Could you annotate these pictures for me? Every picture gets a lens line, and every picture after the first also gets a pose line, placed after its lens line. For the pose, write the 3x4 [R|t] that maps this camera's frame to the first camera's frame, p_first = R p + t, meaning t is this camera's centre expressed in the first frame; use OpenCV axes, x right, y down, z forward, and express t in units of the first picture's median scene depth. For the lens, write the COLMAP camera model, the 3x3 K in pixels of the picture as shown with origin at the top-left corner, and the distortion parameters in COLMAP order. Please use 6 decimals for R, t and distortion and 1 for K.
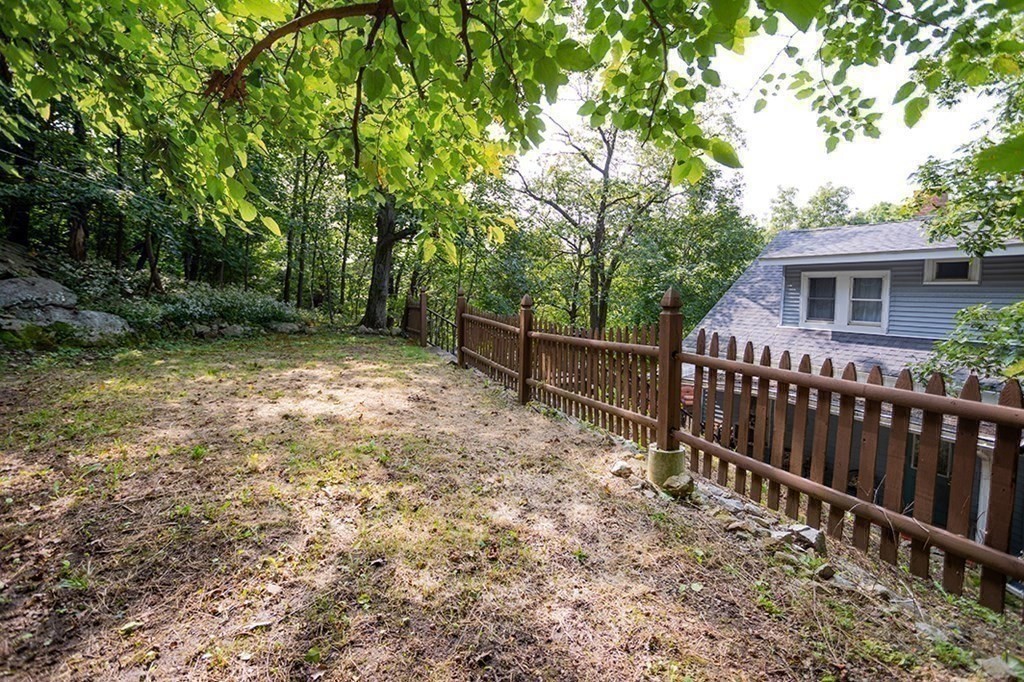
lens RADIAL K [[525.5, 0, 513.8], [0, 525.5, 321.4], [0, 0, 1]] dist [-0.051319, 0.031806]
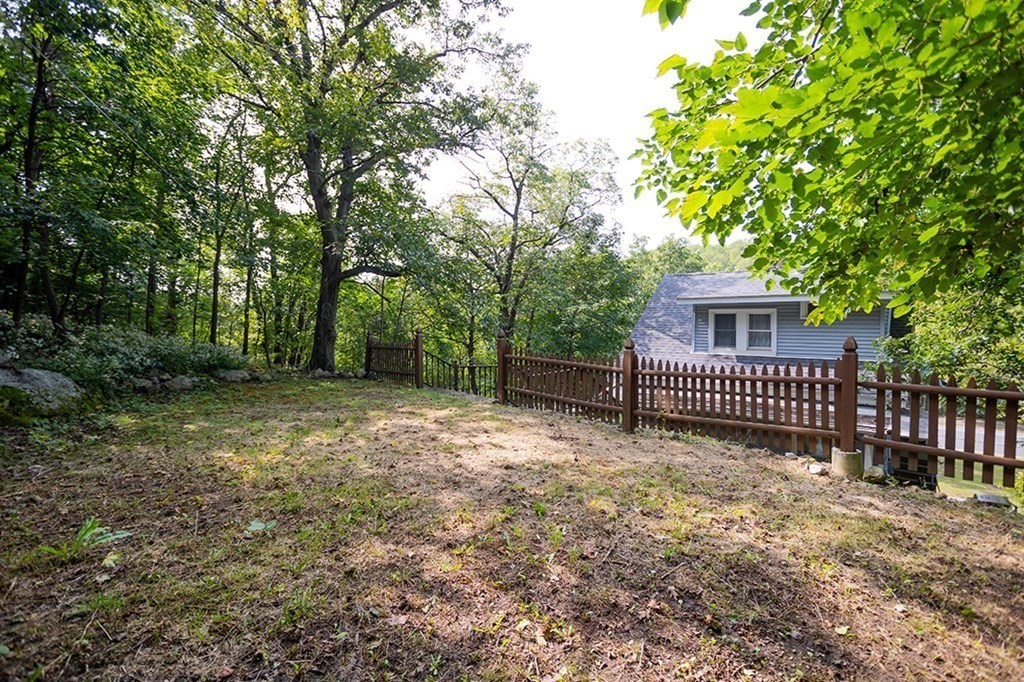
lens RADIAL K [[506.7, 0, 531.3], [0, 506.7, 337.6], [0, 0, 1]] dist [-0.016799, 0.001041]
pose [[0.924790, -0.027172, 0.379506, -0.337625], [0.036462, 0.999185, -0.017313, -0.022406], [-0.378726, 0.029849, 0.925027, 0.025002]]
